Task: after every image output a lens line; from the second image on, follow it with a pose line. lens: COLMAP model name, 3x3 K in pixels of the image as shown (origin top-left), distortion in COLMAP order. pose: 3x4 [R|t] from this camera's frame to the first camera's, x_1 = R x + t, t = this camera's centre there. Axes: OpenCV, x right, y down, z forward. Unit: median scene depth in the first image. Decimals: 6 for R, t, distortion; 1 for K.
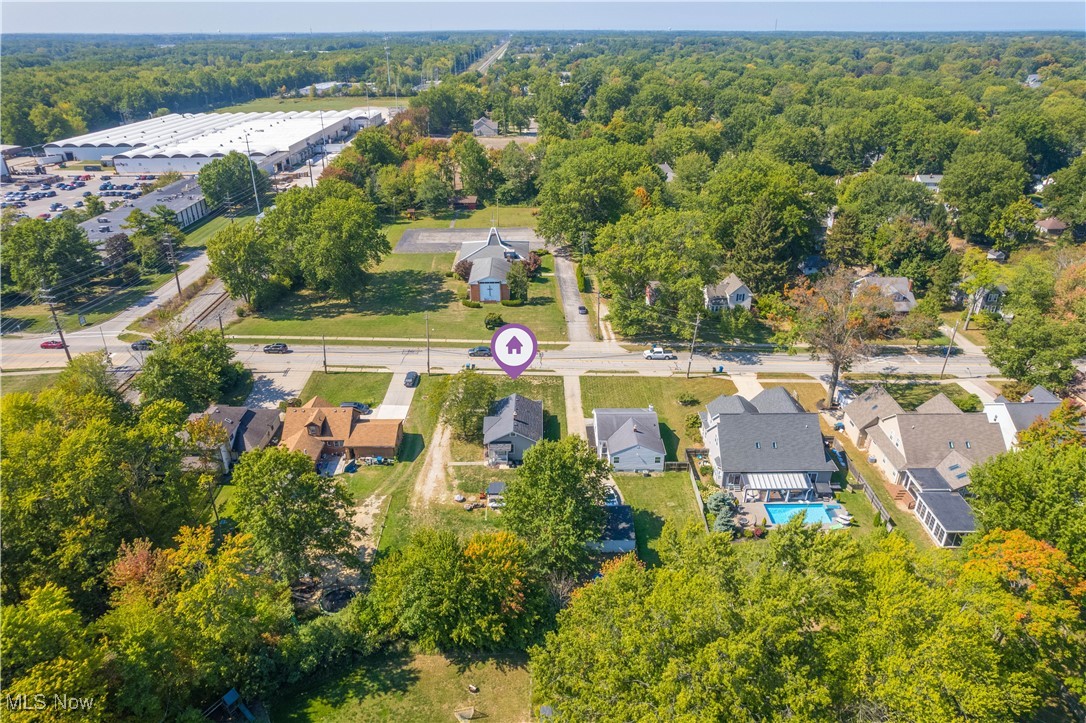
lens RADIAL K [[698.7, 0, 539.8], [0, 698.7, 363.0], [0, 0, 1]] dist [-0.075923, 0.072648]
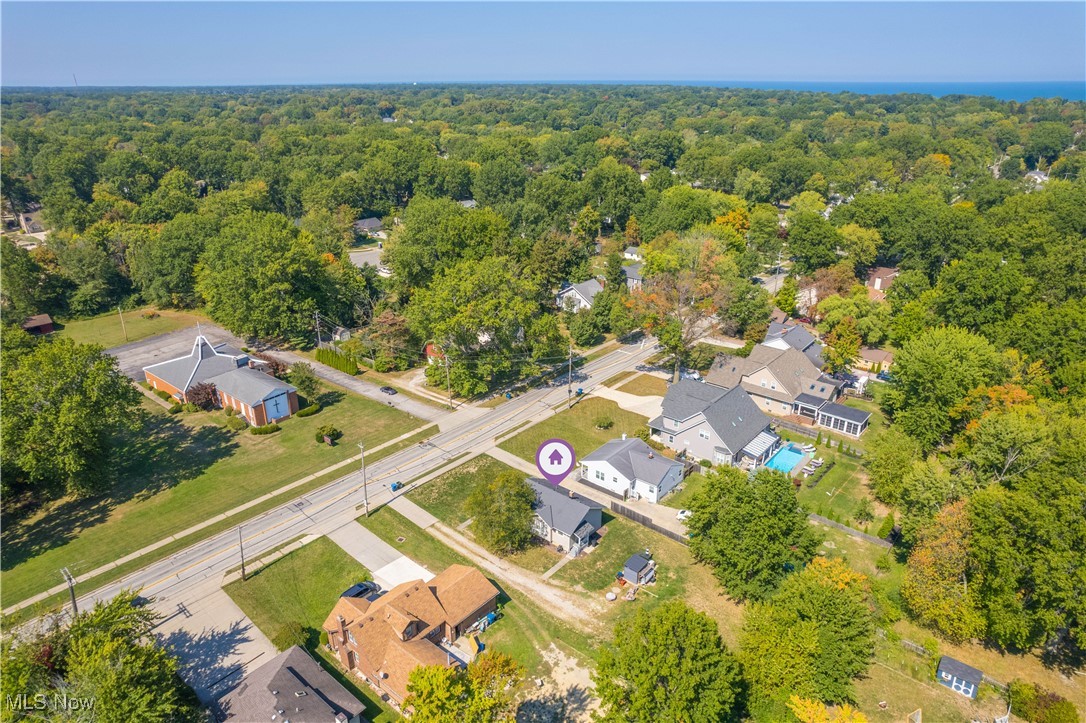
lens RADIAL K [[698.7, 0, 539.8], [0, 698.7, 363.0], [0, 0, 1]] dist [-0.075923, 0.072648]
pose [[0.643672, -0.291949, 0.707427, -0.510731], [0.337914, 0.937808, 0.079565, -0.134324], [-0.686659, 0.187836, 0.702294, 0.272851]]
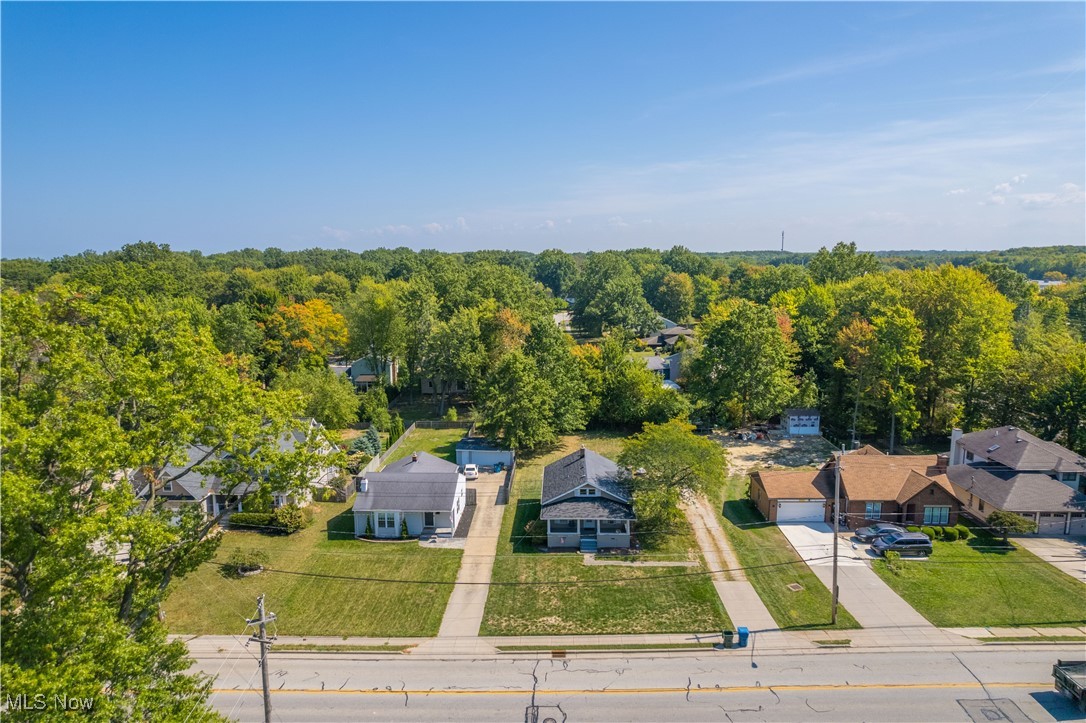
lens RADIAL K [[698.7, 0, 539.8], [0, 698.7, 363.0], [0, 0, 1]] dist [-0.075923, 0.072648]
pose [[-0.999493, 0.009863, 0.030258, -0.011572], [0.025410, 0.819772, 0.572126, -0.301063], [-0.019162, 0.572605, -0.819608, 1.170875]]
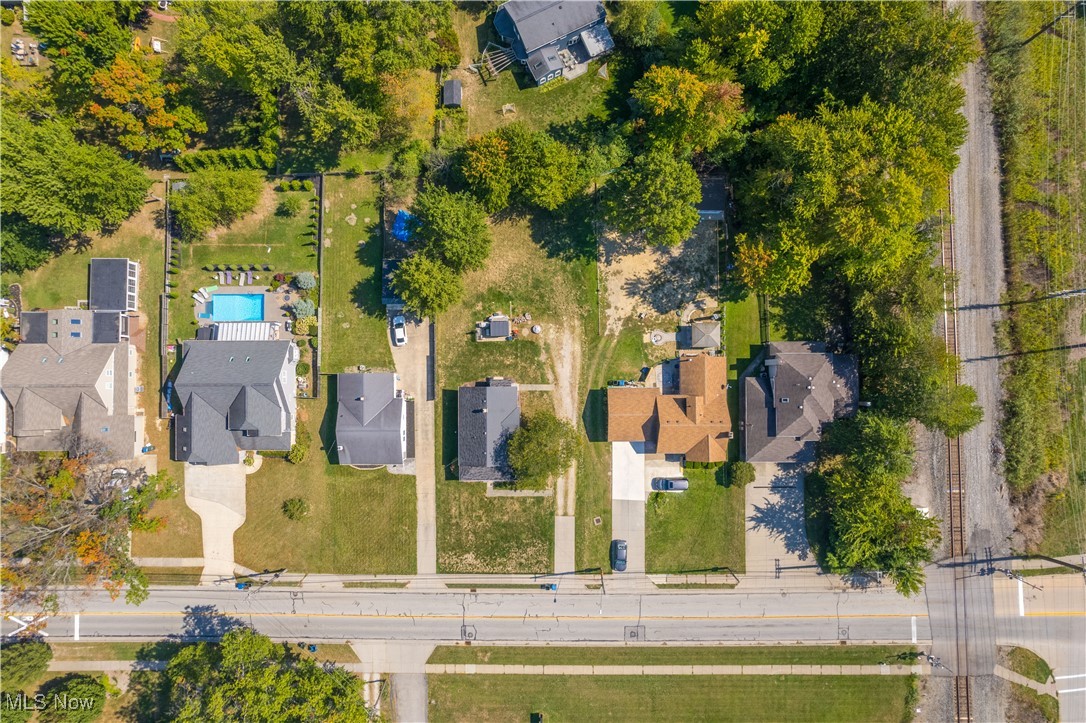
lens RADIAL K [[698.7, 0, 539.8], [0, 698.7, 363.0], [0, 0, 1]] dist [-0.075923, 0.072648]
pose [[-0.999965, 0.007263, 0.004233, -0.088843], [0.000793, -0.419773, 0.907629, -0.588998], [0.008369, 0.907600, 0.419752, 0.419435]]
